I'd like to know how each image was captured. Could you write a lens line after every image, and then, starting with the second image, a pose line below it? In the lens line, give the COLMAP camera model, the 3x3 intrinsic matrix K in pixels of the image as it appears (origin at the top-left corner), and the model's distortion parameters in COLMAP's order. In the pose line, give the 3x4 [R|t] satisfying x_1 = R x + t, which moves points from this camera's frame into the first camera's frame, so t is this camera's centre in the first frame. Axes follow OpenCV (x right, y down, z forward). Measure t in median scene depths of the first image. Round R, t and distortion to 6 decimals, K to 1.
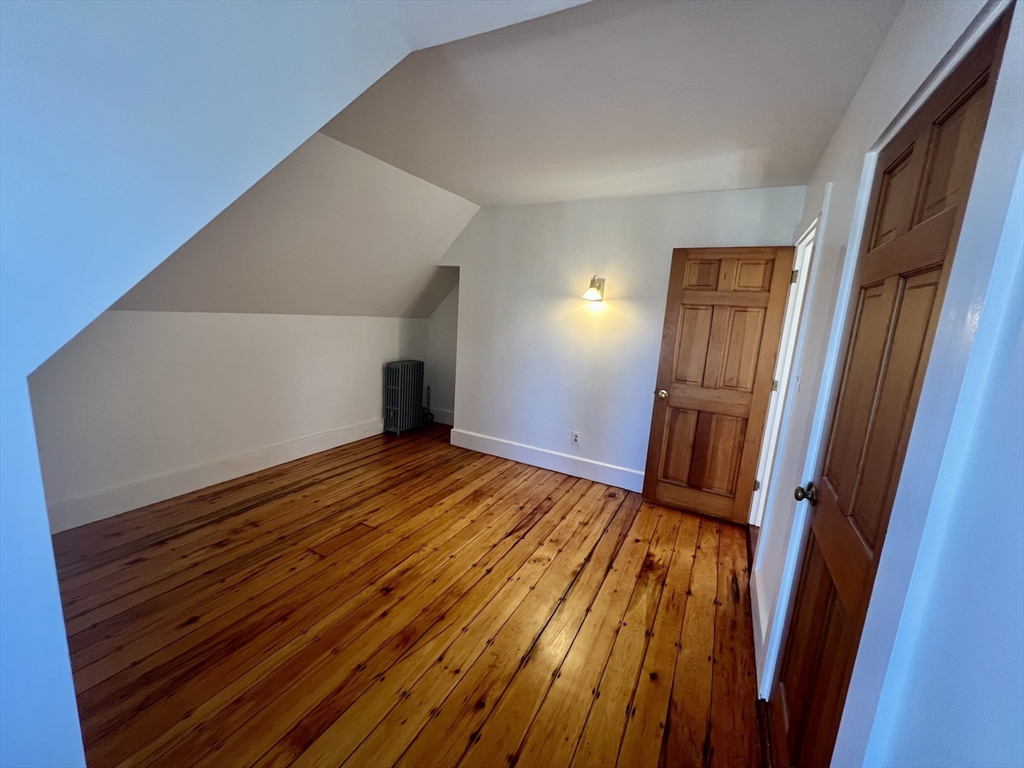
lens RADIAL K [[411.3, 0, 512.9], [0, 411.3, 385.1], [0, 0, 1]] dist [-0.001599, 0.000542]
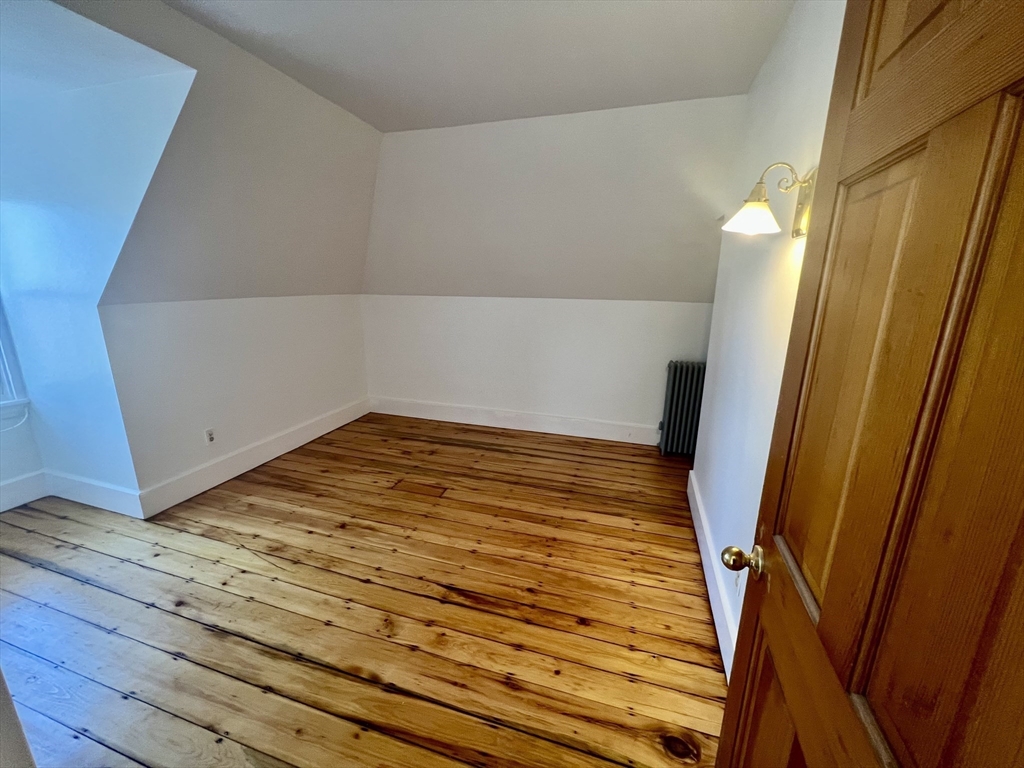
lens RADIAL K [[411.3, 0, 515.8], [0, 411.3, 386.3], [0, 0, 1]] dist [-0.001599, 0.000542]
pose [[0.185892, 0.178080, -0.966298, 0.612339], [-0.172443, 0.974088, 0.146342, -0.106916], [0.967320, 0.139428, 0.211784, 0.843452]]
